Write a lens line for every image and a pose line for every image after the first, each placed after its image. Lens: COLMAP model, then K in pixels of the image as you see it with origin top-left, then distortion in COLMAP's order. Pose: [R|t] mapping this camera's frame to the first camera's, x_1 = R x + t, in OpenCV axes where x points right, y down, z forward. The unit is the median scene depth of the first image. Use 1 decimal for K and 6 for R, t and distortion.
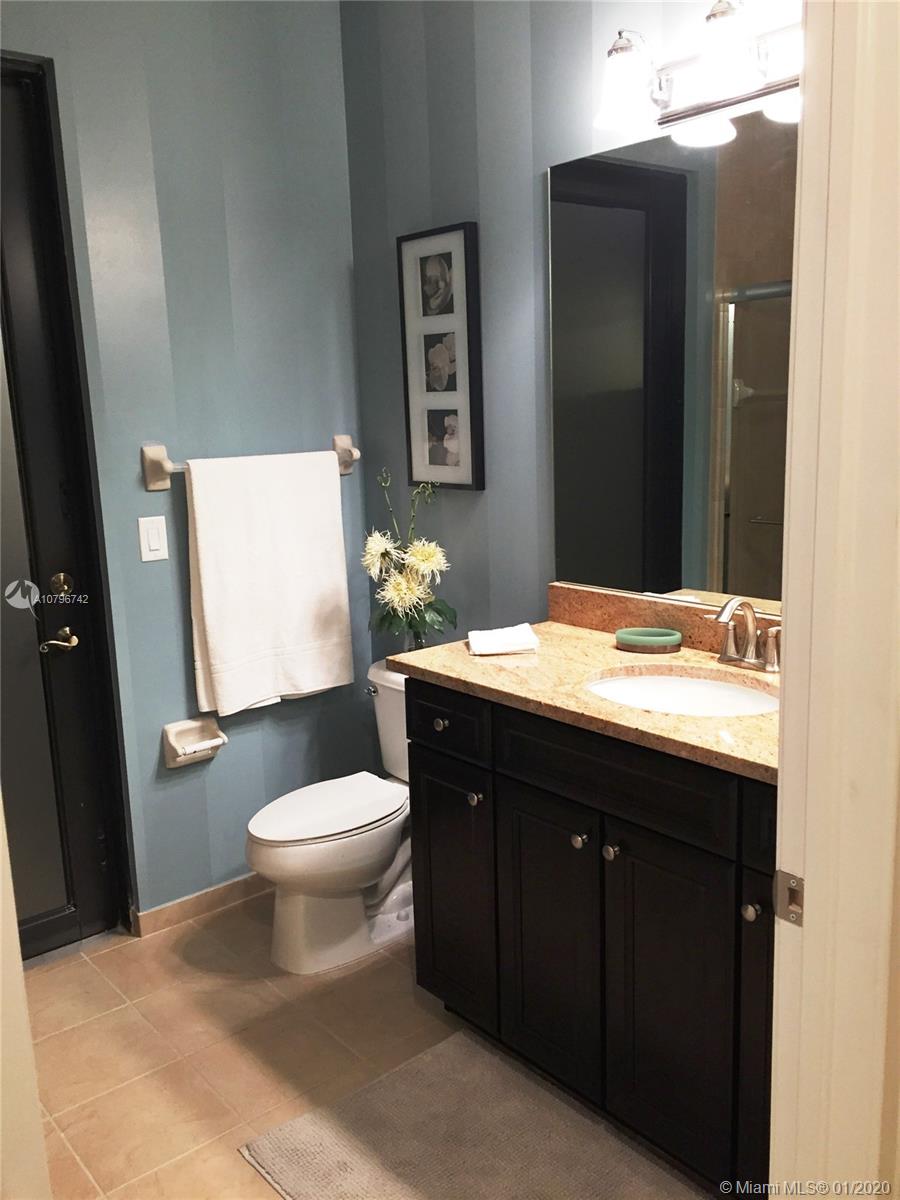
lens RADIAL K [[1019.0, 0, 450.0], [0, 1019.0, 600.0], [0, 0, 1]] dist [0.089968, -0.137072]
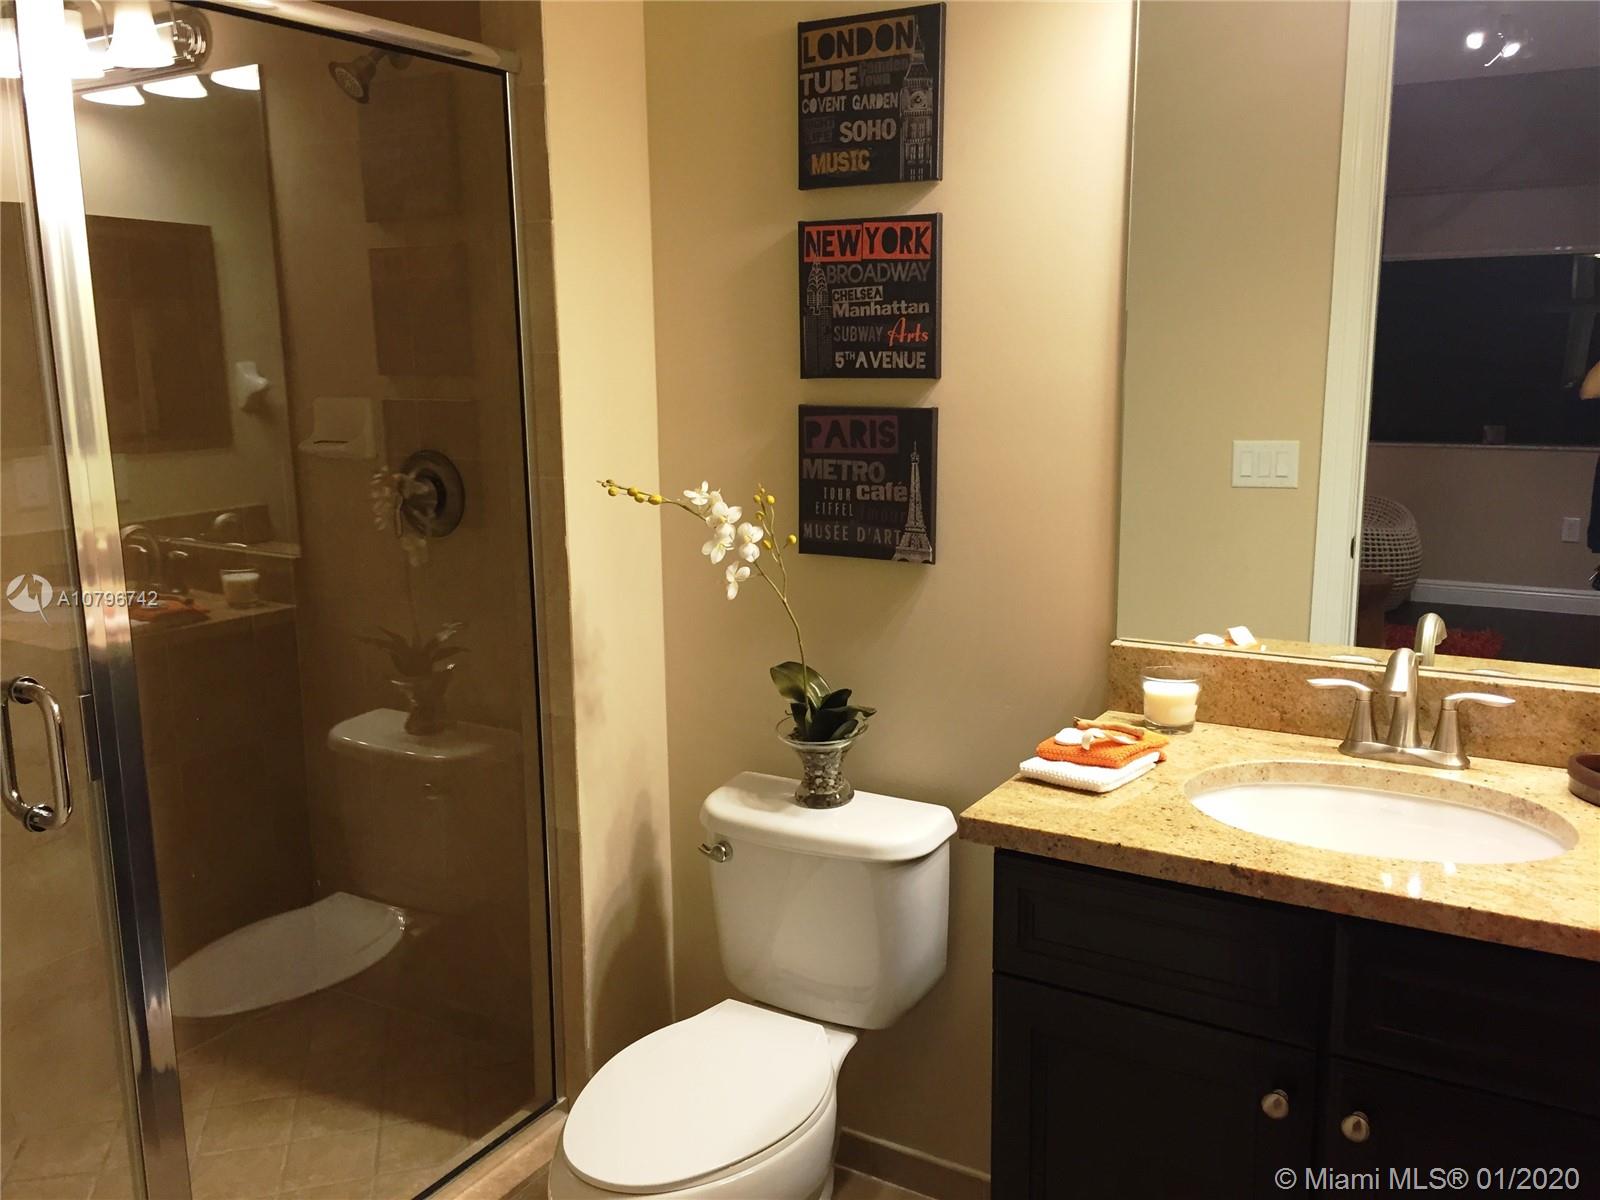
lens RADIAL K [[1358.7, 0, 800.0], [0, 1358.7, 600.0], [0, 0, 1]] dist [0.089968, -0.137072]
pose [[0.947764, -0.045138, 0.315762, -0.314262], [0.044653, 0.998964, 0.008773, -0.055086], [-0.315831, 0.005785, 0.948798, 0.322417]]
